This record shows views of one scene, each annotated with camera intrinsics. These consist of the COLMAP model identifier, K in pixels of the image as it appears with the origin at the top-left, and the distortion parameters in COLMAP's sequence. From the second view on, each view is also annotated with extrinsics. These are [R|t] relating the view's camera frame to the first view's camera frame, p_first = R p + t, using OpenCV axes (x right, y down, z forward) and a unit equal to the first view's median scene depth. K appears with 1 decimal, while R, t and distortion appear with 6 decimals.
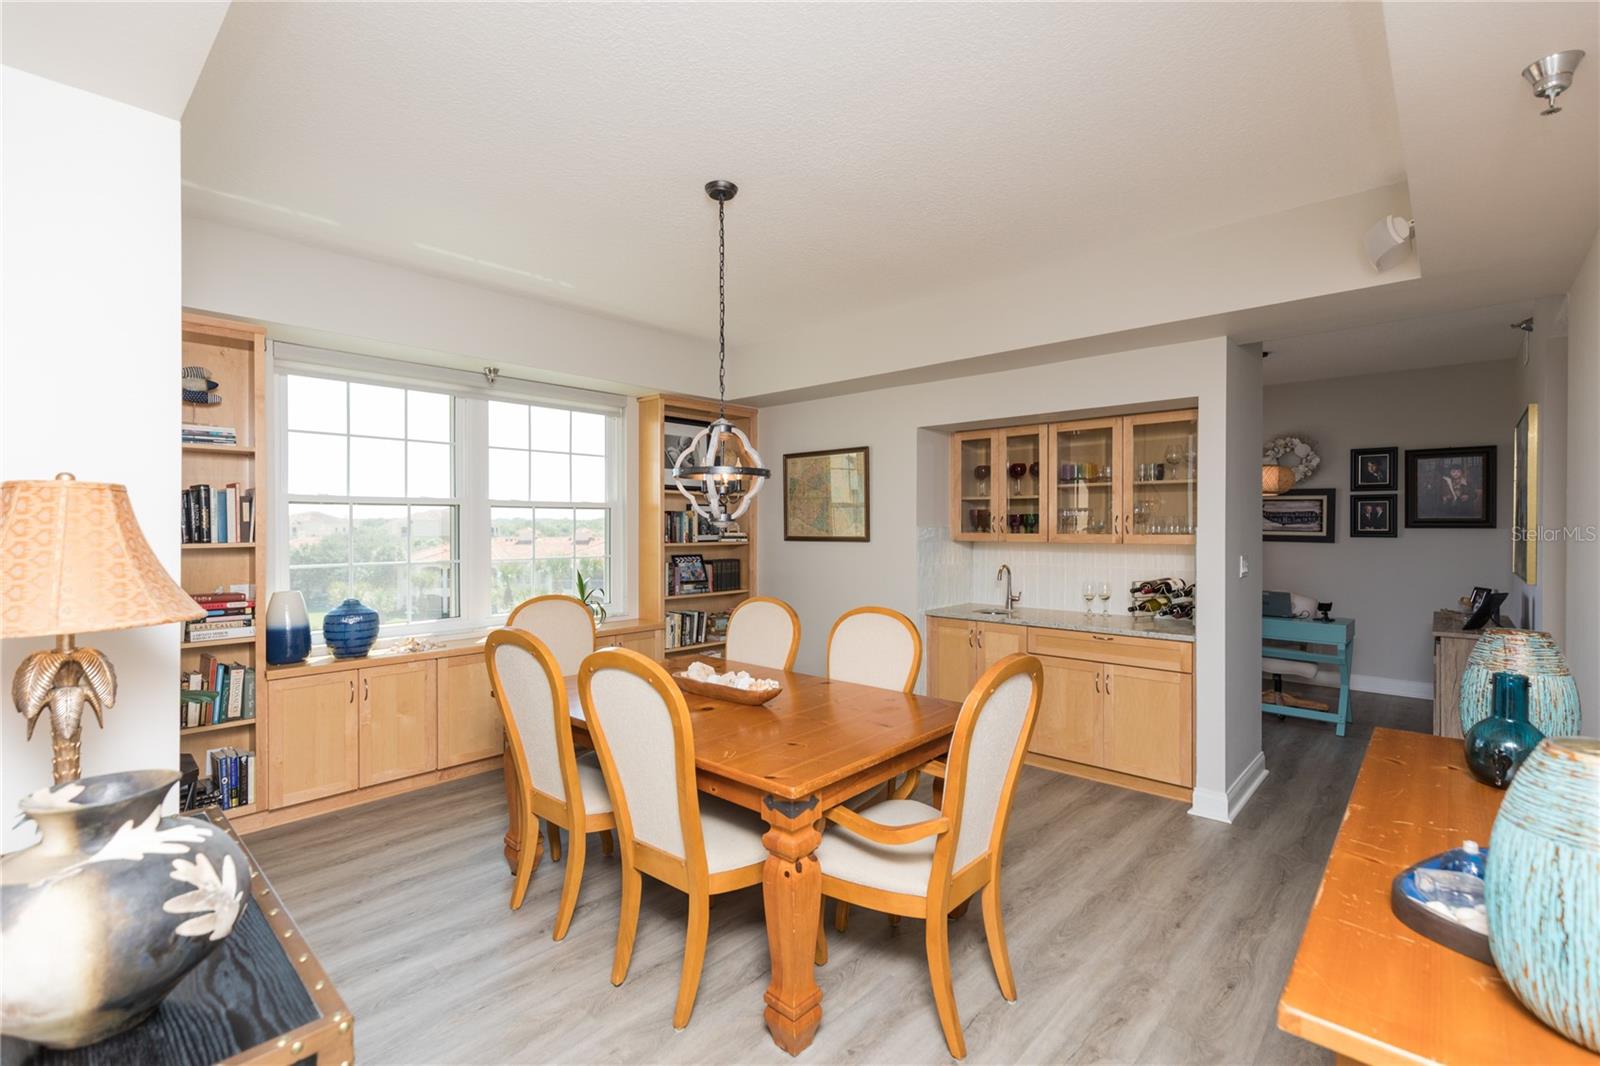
lens RADIAL K [[713.0, 0, 804.9], [0, 713.0, 530.8], [0, 0, 1]] dist [0.004394, 0.000054]
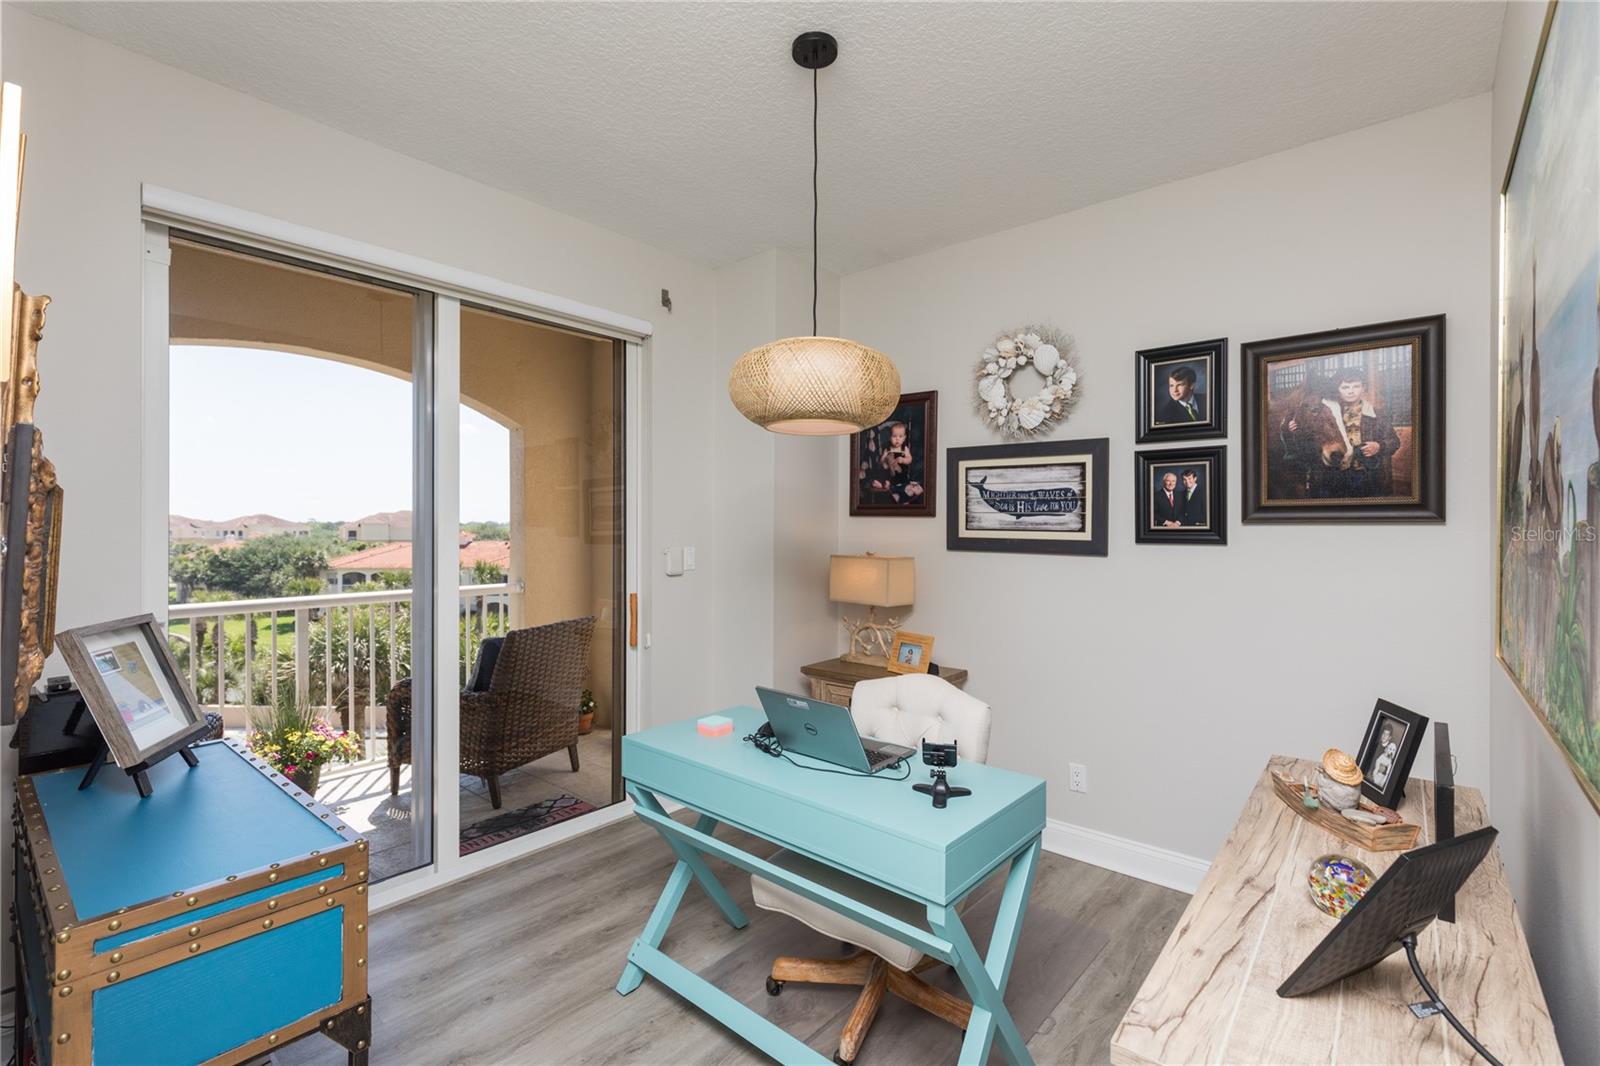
lens RADIAL K [[713.0, 0, 795.8], [0, 713.0, 530.2], [0, 0, 1]] dist [0.004394, 0.000054]
pose [[0.999844, 0.000480, 0.017630, 0.545492], [-0.000367, 0.999979, -0.006422, 0.003516], [-0.017633, 0.006414, 0.999824, 0.555889]]
